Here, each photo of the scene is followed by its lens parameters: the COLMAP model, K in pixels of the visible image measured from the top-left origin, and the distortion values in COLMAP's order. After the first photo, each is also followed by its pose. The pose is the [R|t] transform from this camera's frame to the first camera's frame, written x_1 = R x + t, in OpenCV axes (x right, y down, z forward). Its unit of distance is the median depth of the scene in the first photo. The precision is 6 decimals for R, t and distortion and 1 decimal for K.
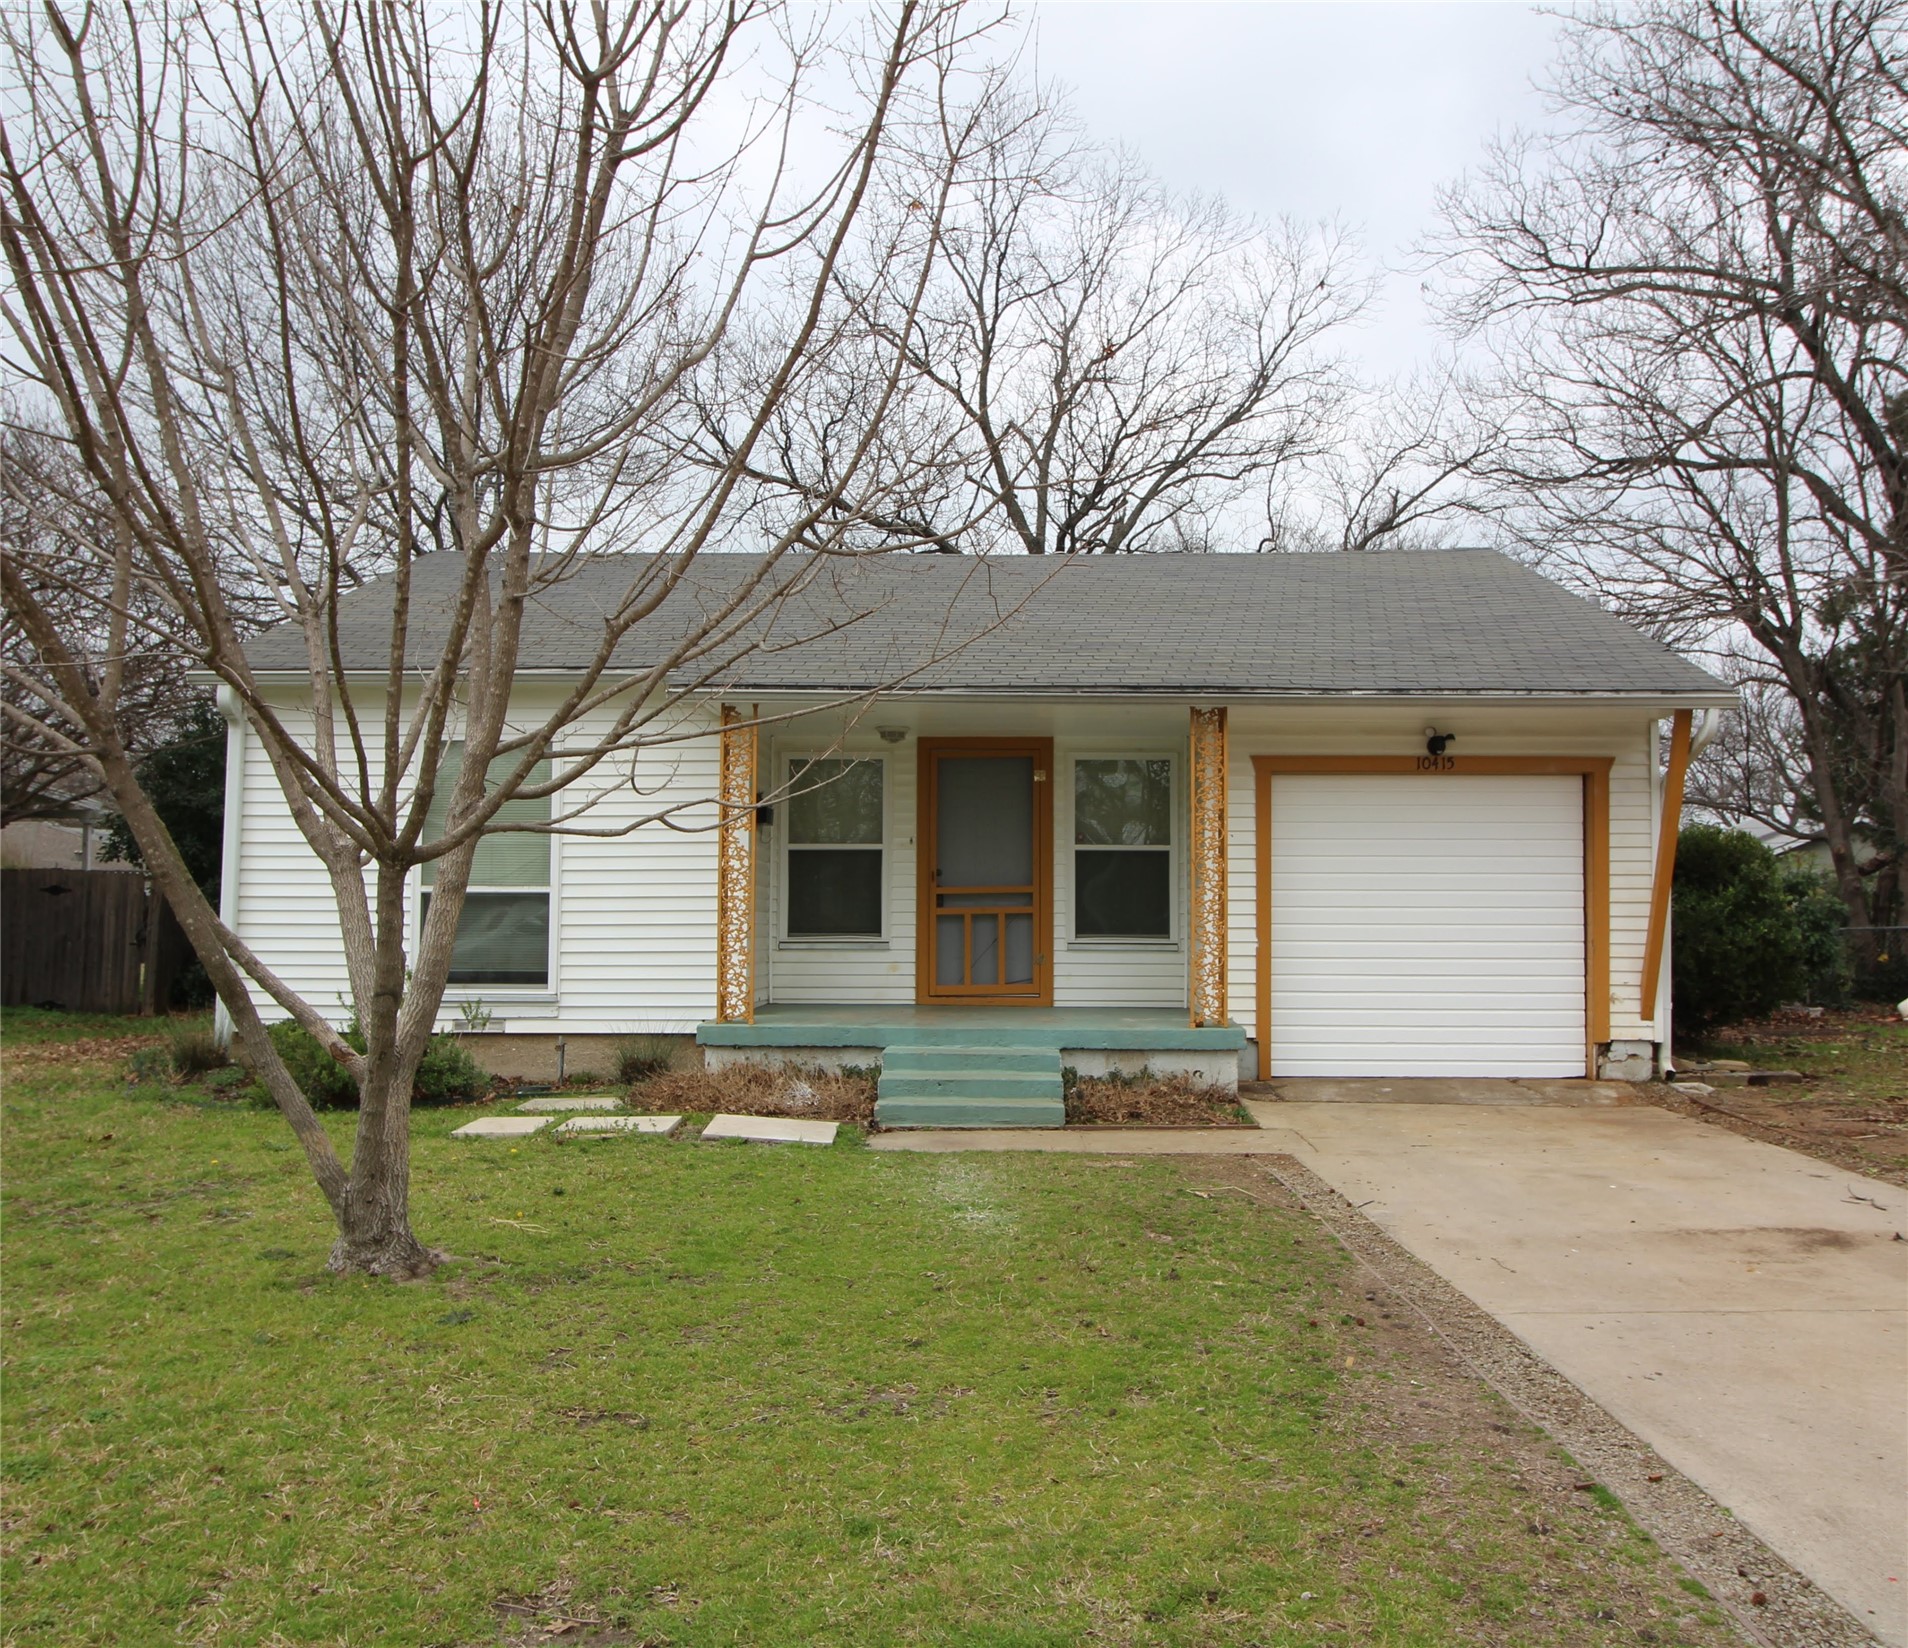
lens RADIAL K [[1682.2, 0, 1010.3], [0, 1682.2, 799.9], [0, 0, 1]] dist [0.000708, 0.018412]
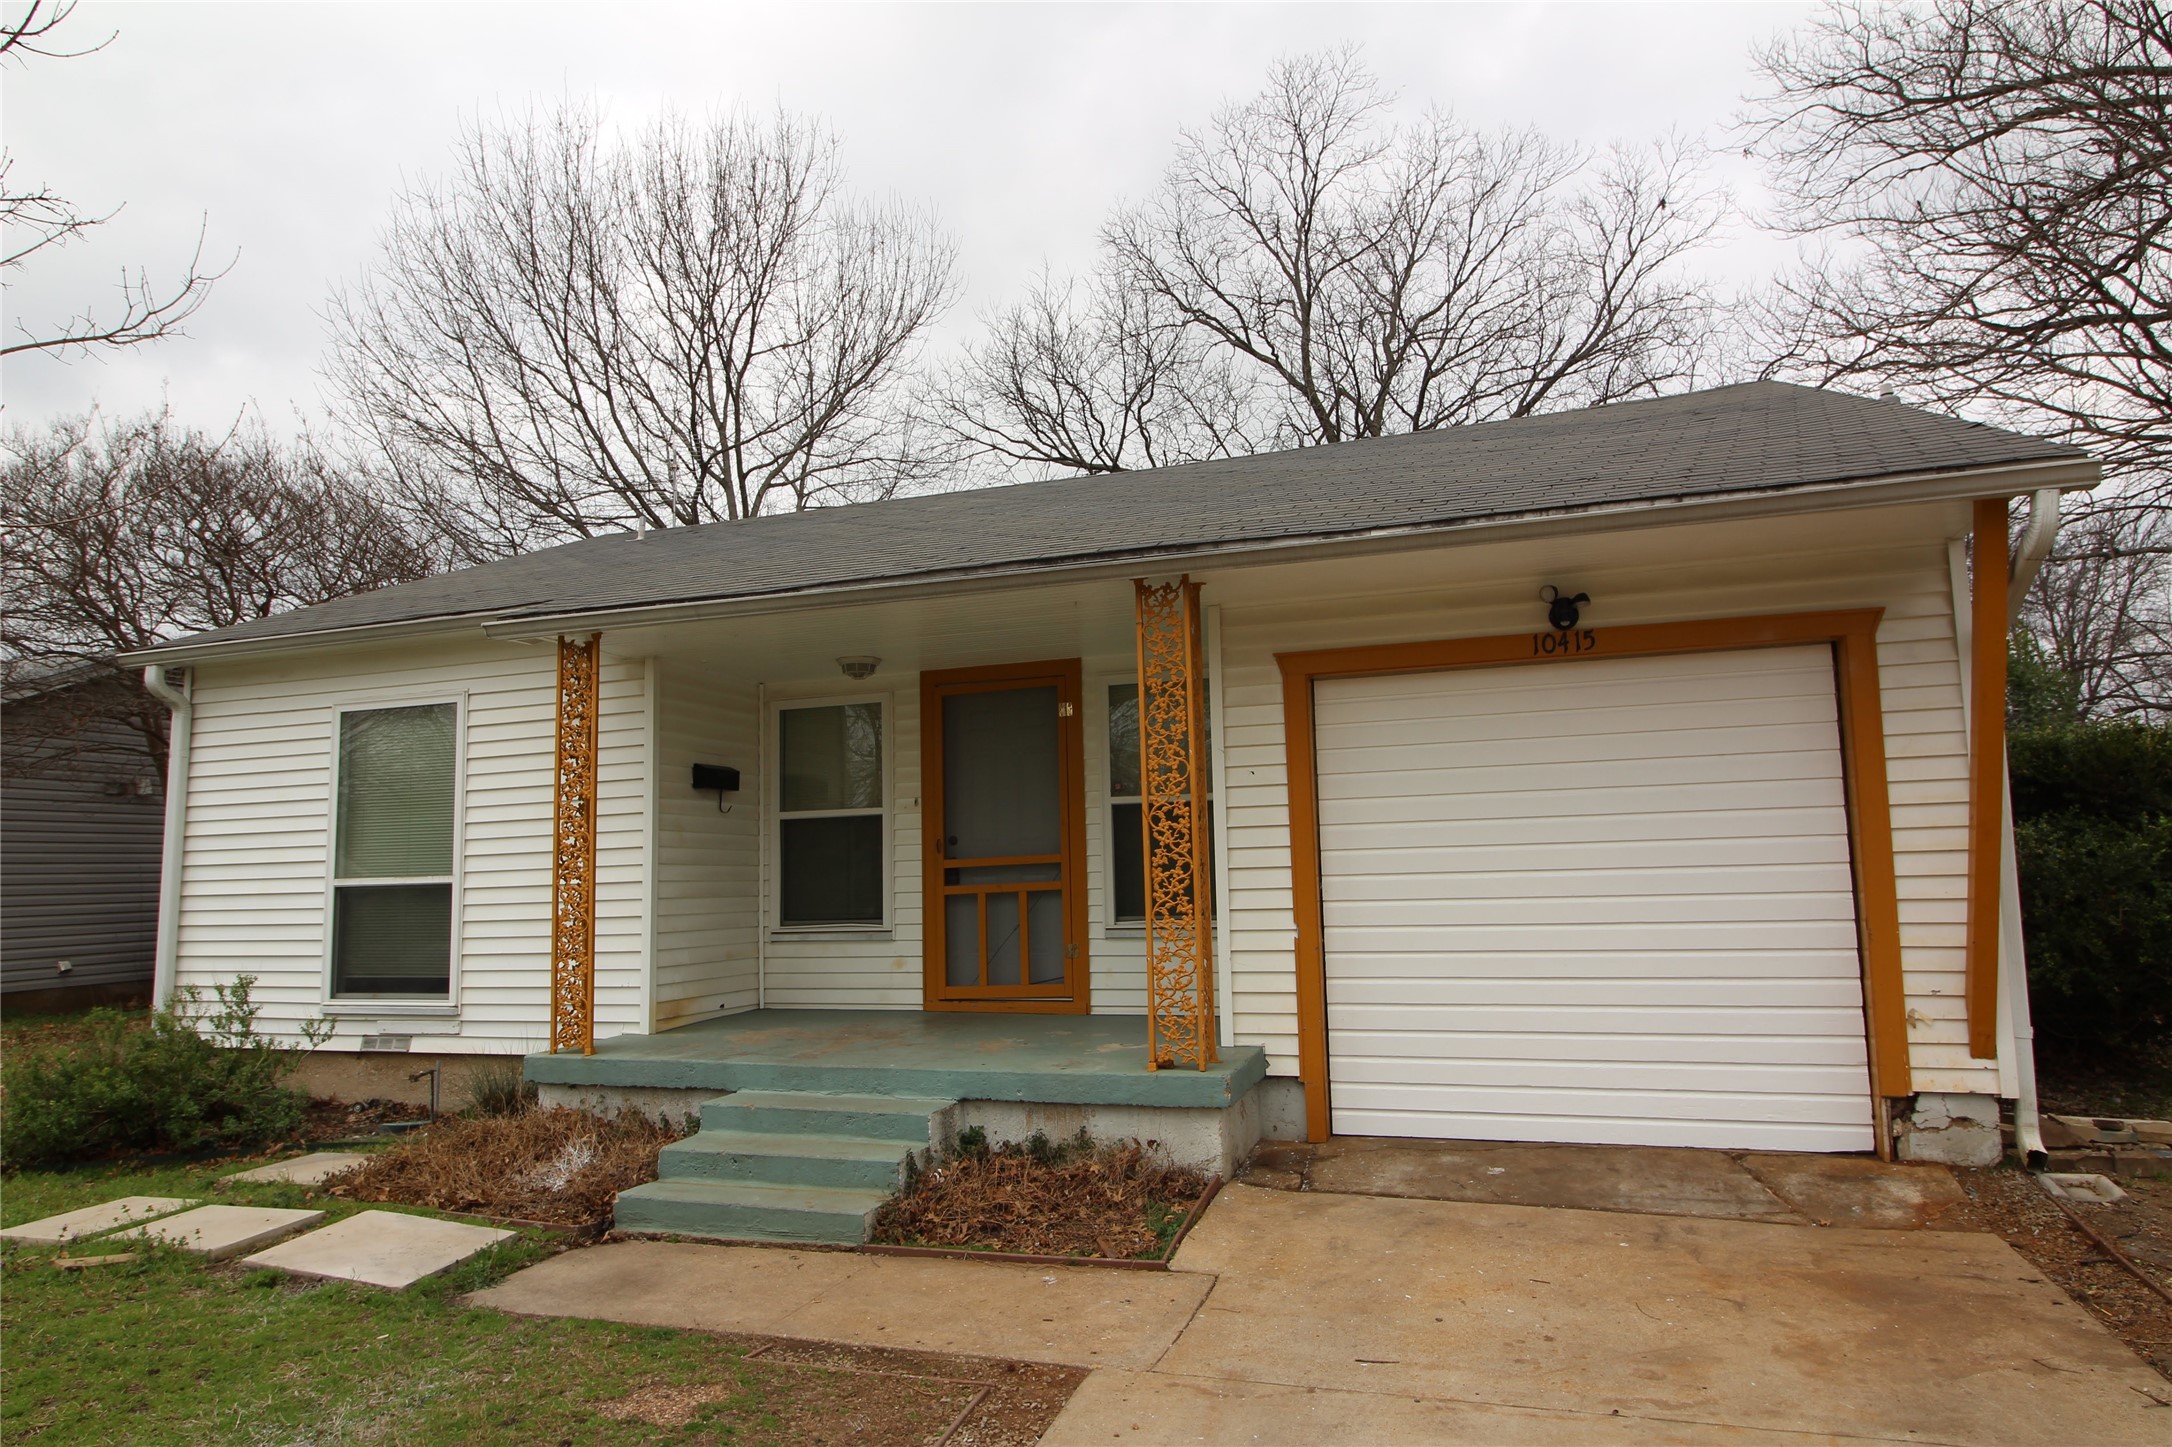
lens RADIAL K [[1326.9, 0, 1092.7], [0, 1326.9, 708.9], [0, 0, 1]] dist [0.005041, -0.009574]
pose [[0.945925, -0.067591, -0.317267, 0.243606], [0.050894, 0.996862, -0.060635, 0.024880], [0.320370, 0.041209, 0.946396, 0.473309]]
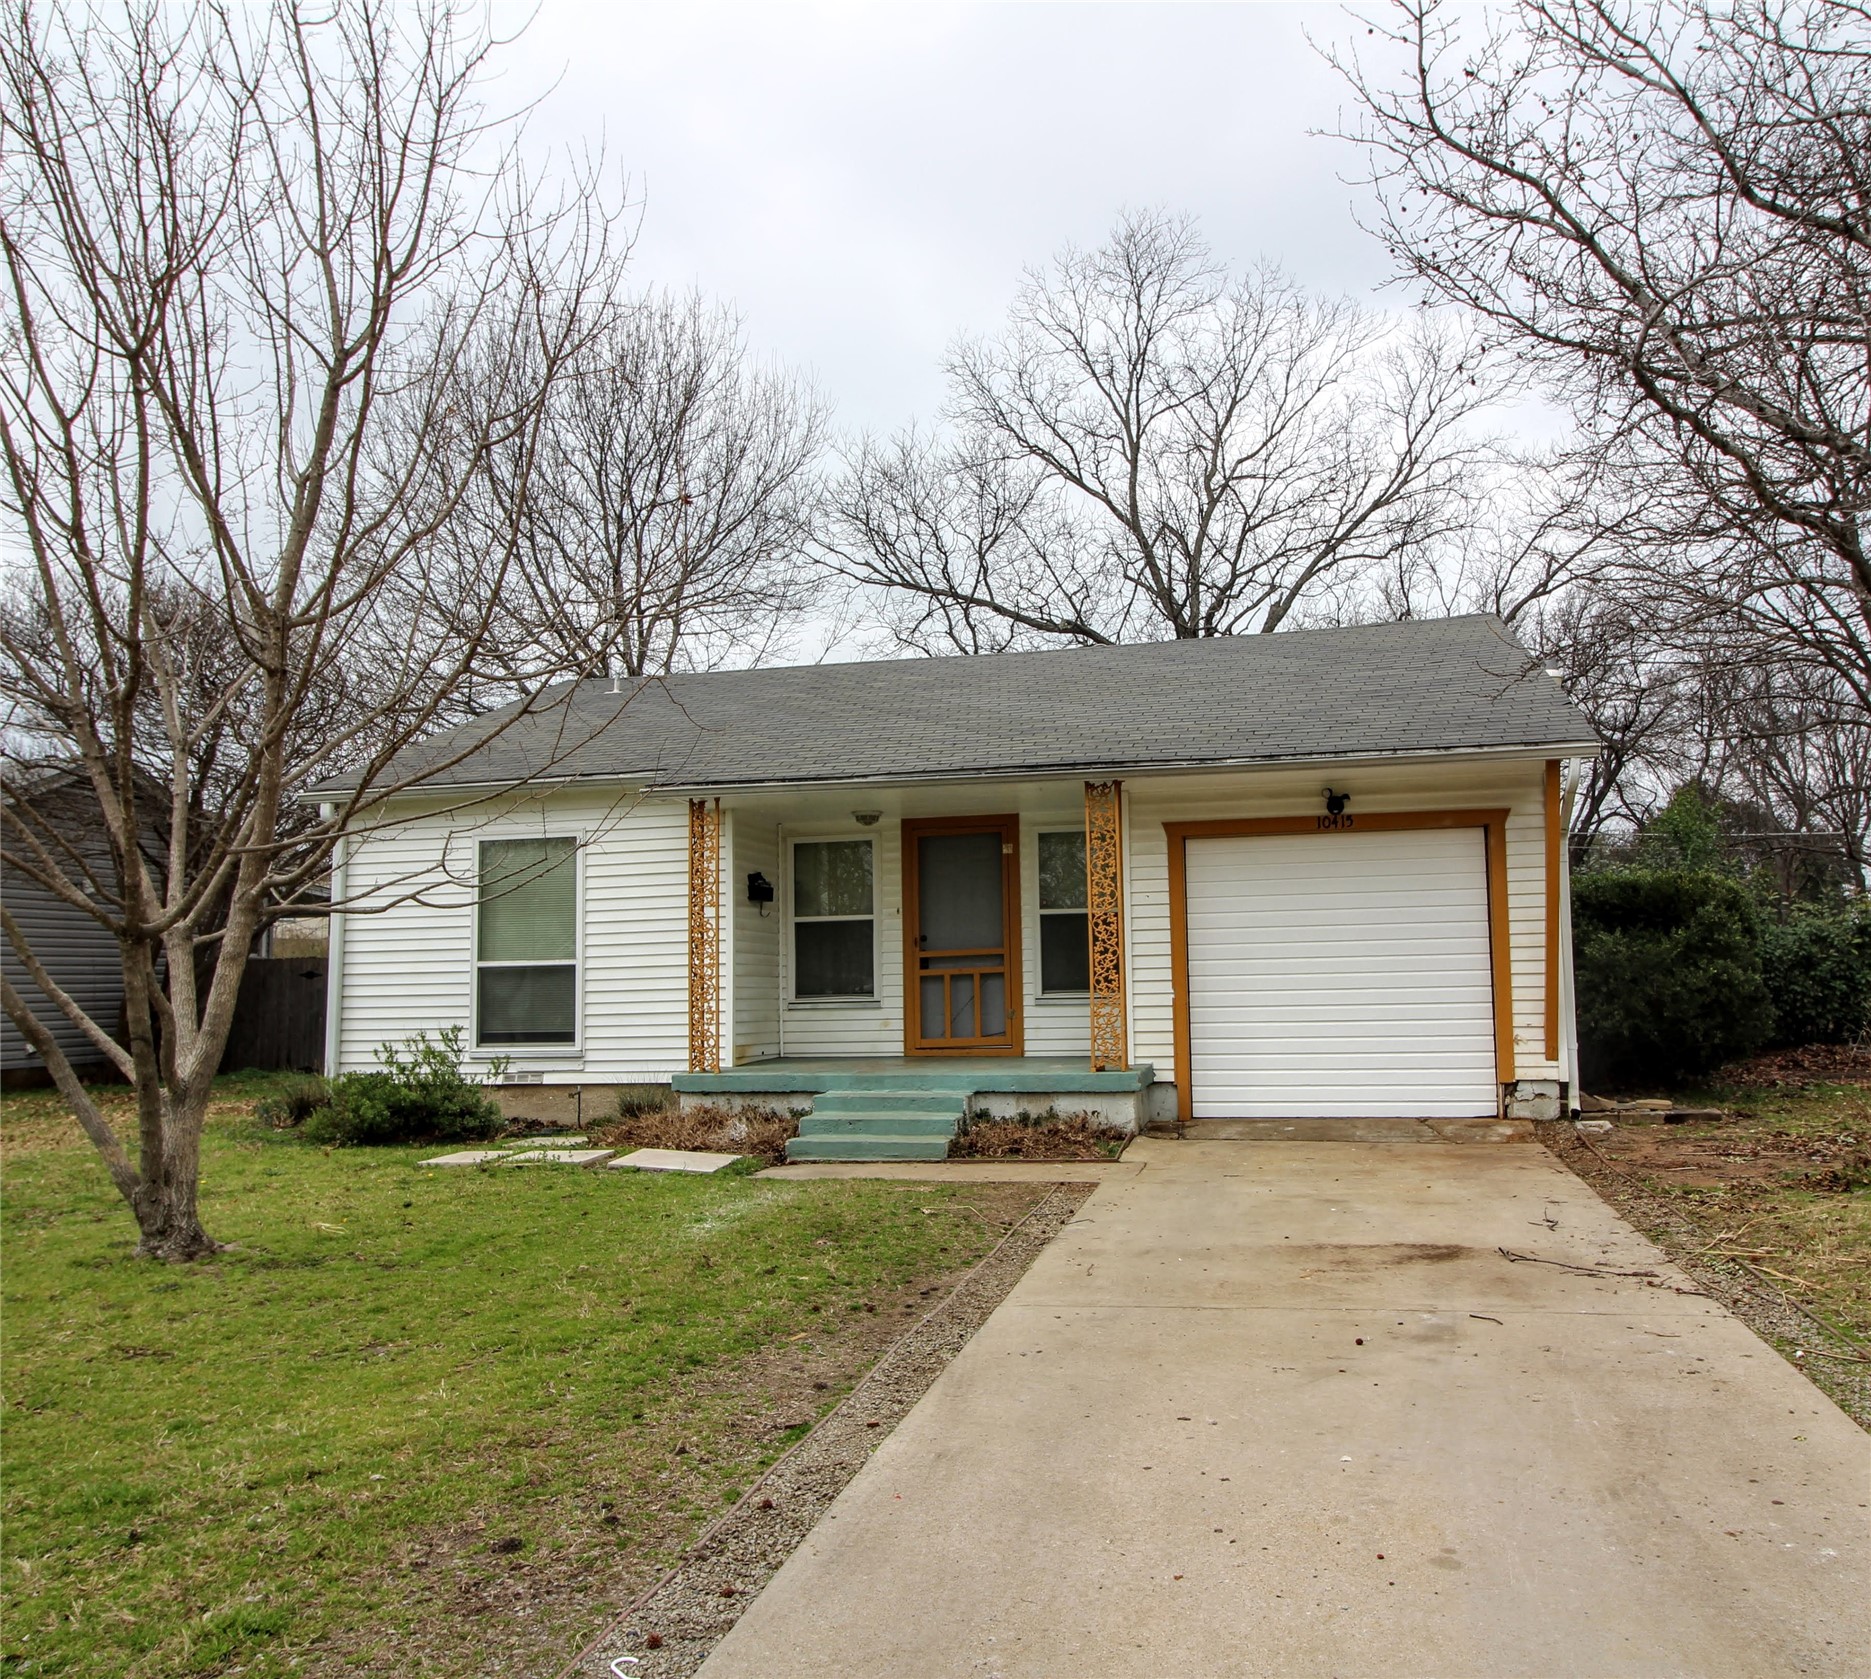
lens RADIAL K [[1584.8, 0, 1007.1], [0, 1584.8, 808.1], [0, 0, 1]] dist [0.000977, -0.023908]
pose [[0.975967, -0.047199, -0.212744, 0.265988], [0.037694, 0.998111, -0.048517, 0.010568], [0.214632, 0.039332, 0.975903, -0.029421]]
